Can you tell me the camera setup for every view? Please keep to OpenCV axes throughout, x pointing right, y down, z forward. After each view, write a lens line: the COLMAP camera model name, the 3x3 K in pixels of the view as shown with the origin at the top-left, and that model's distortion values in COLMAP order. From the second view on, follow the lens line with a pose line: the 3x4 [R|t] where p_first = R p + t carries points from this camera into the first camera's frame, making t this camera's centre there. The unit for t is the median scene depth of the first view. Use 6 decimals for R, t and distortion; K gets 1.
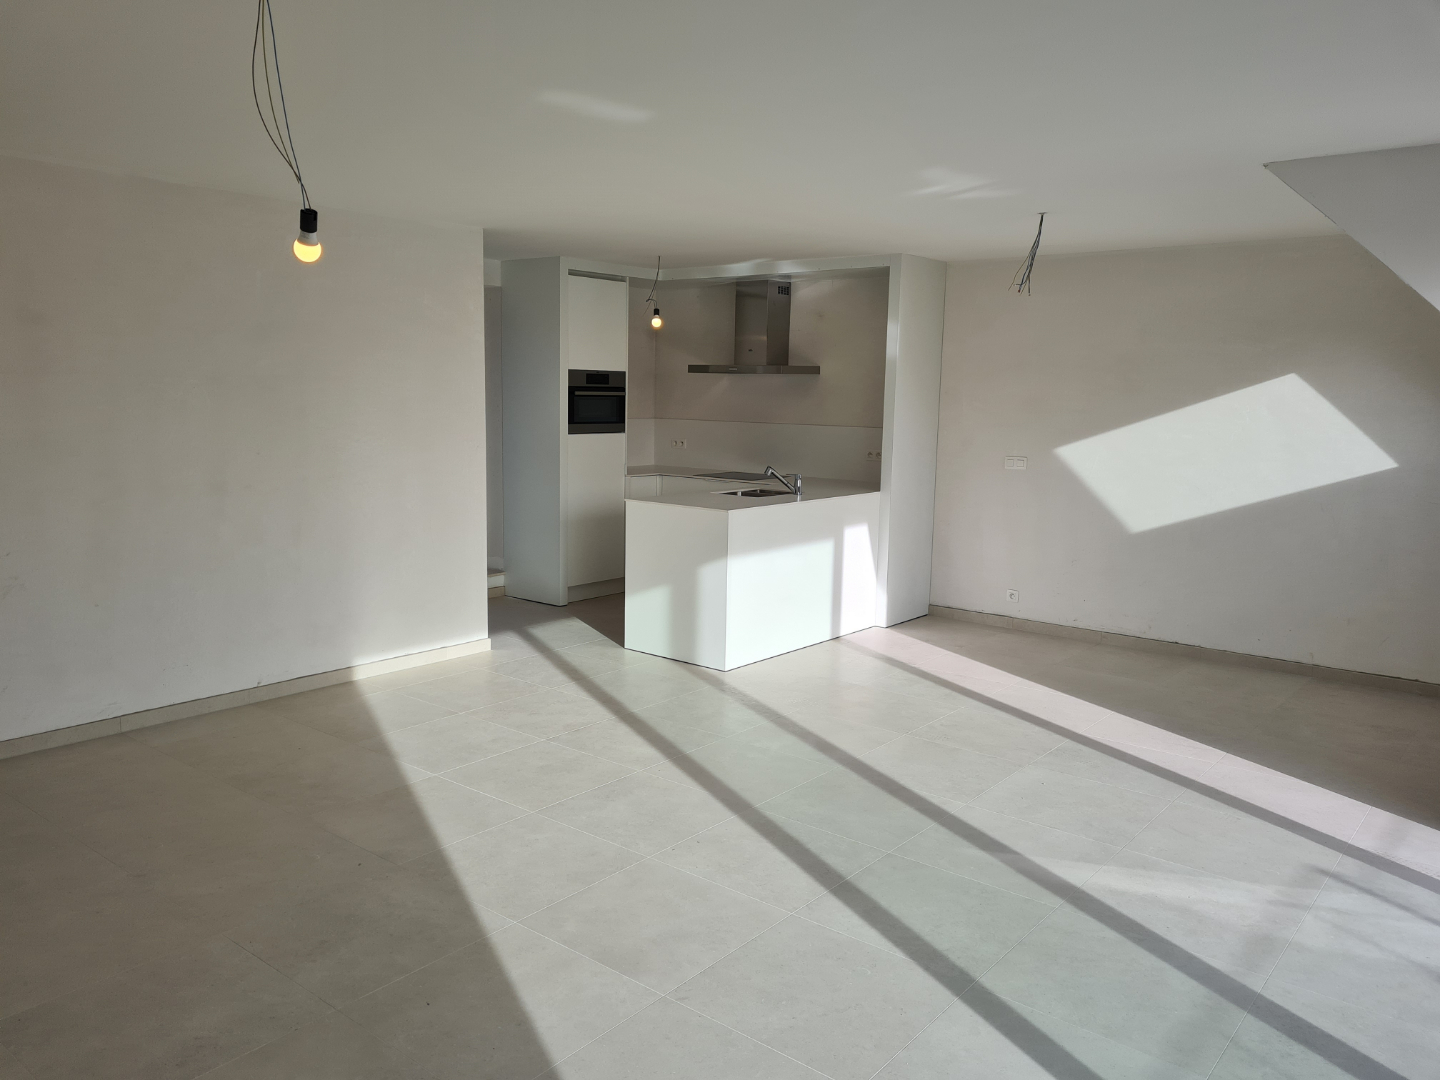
lens RADIAL K [[1093.4, 0, 707.5], [0, 1093.4, 547.8], [0, 0, 1]] dist [0.073968, -0.034212]
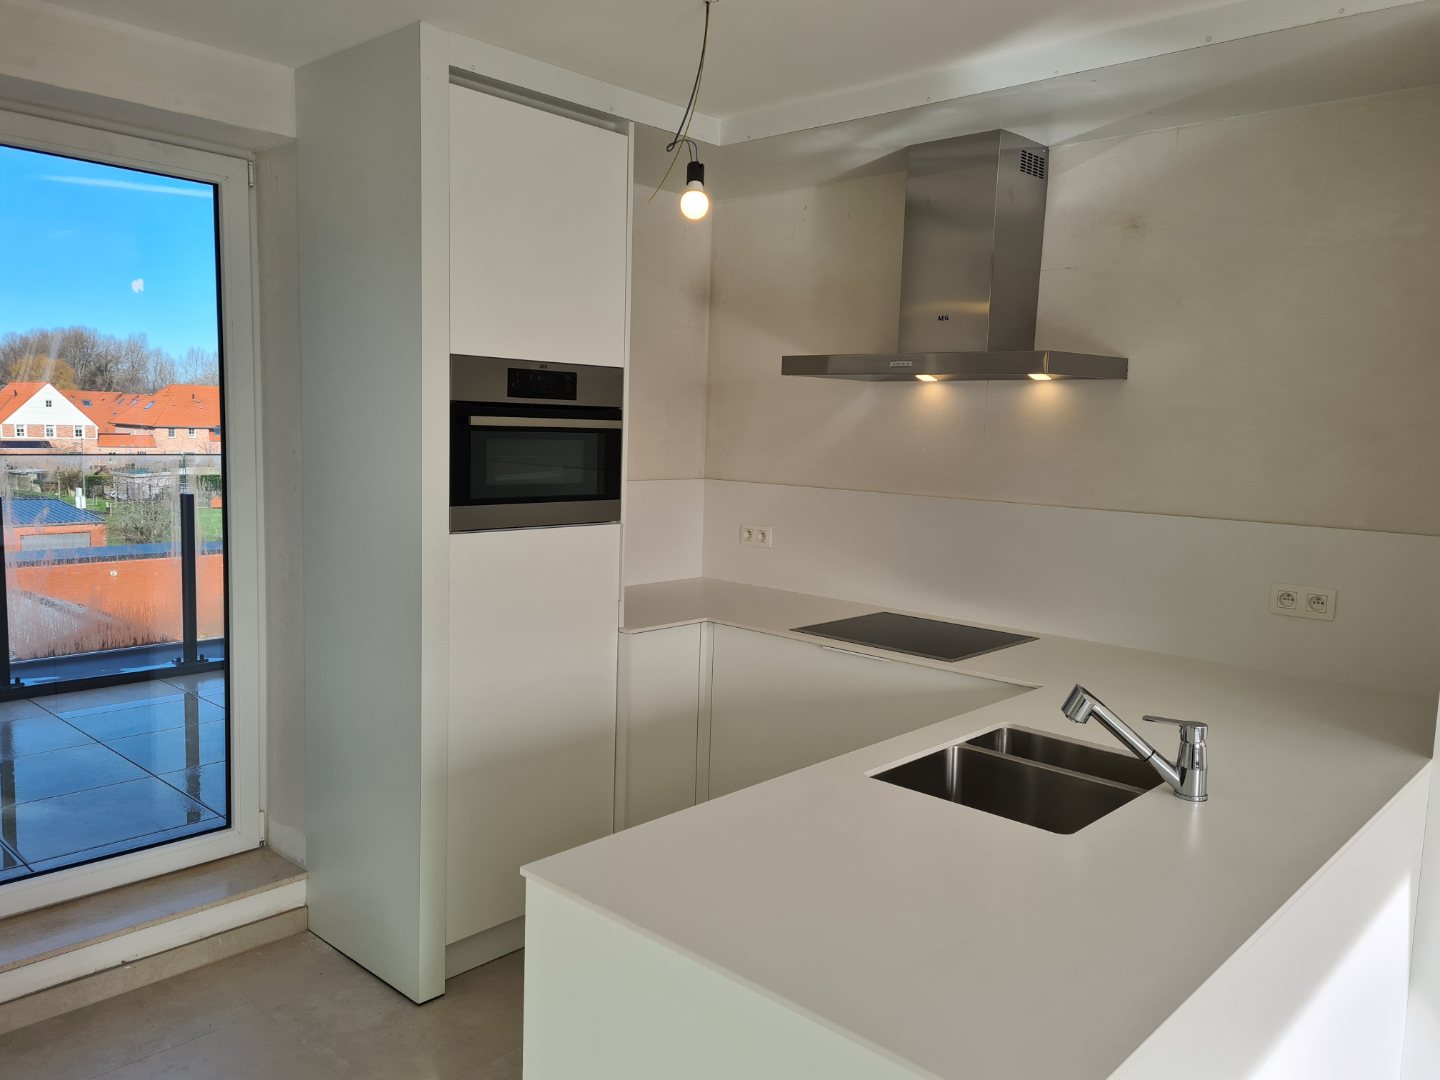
lens RADIAL K [[1093.4, 0, 707.5], [0, 1093.4, 547.8], [0, 0, 1]] dist [0.073968, -0.034212]
pose [[0.997462, 0.018592, -0.068735, -0.017283], [-0.020691, 0.999337, -0.029946, -0.089376], [0.068132, 0.031292, 0.997185, 0.640825]]
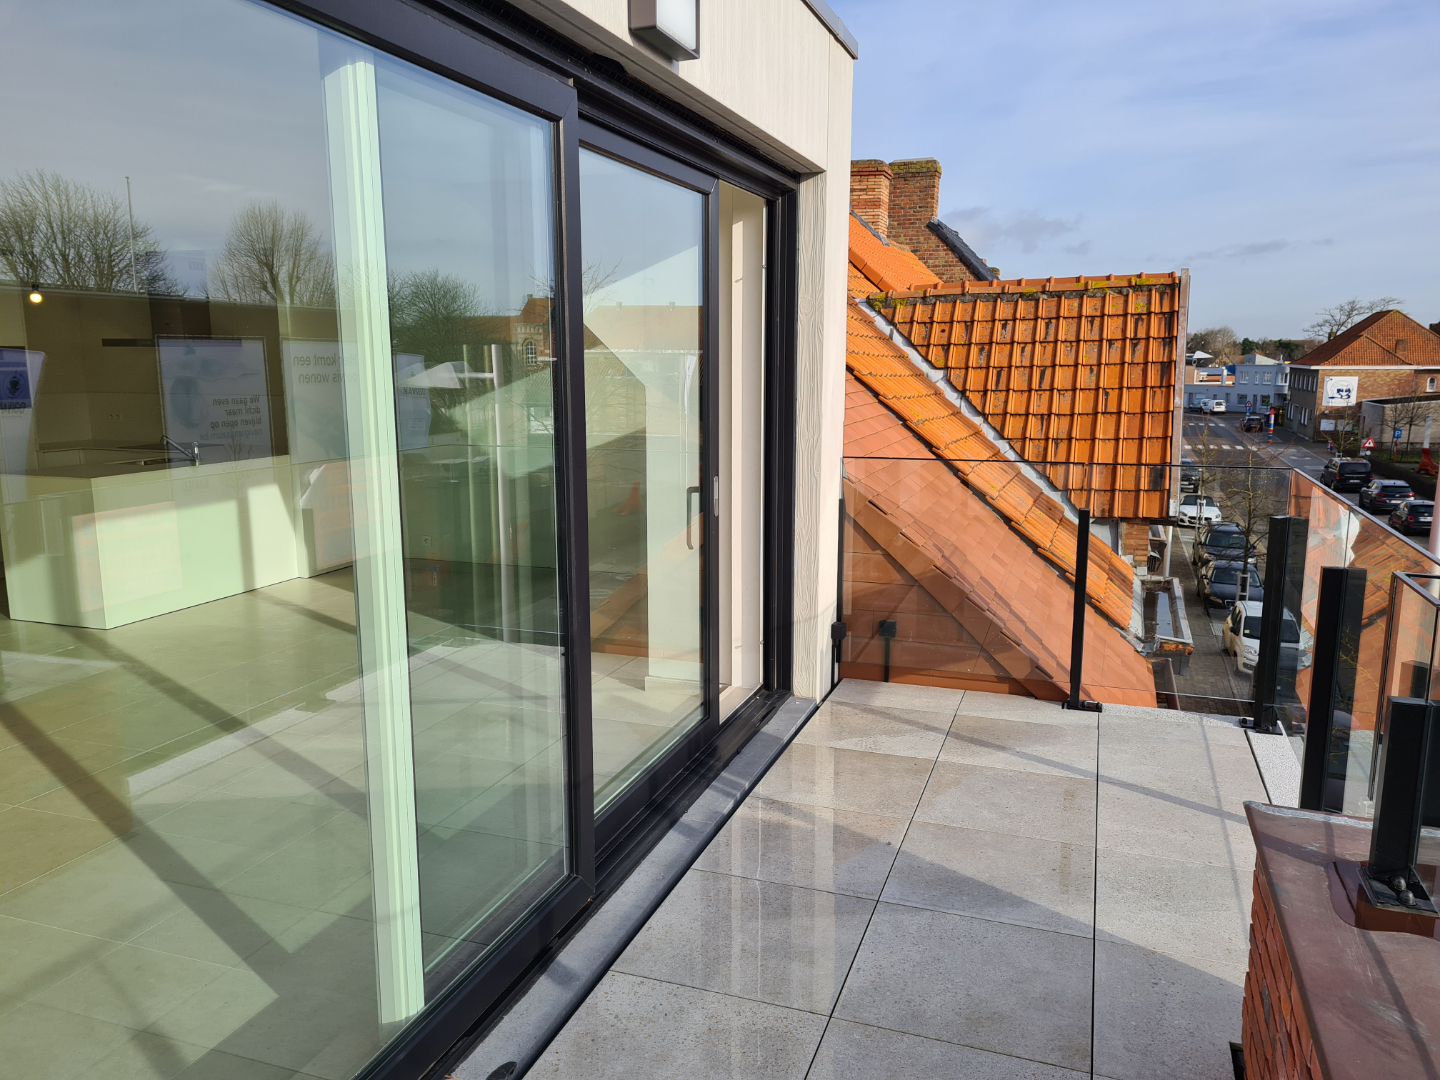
lens RADIAL K [[1093.4, 0, 707.5], [0, 1093.4, 547.8], [0, 0, 1]] dist [0.073968, -0.034212]
pose [[0.944874, -0.080863, 0.317292, 0.180890], [0.070681, 0.996550, 0.043491, 0.021467], [-0.319714, -0.018667, 0.947330, -0.168261]]
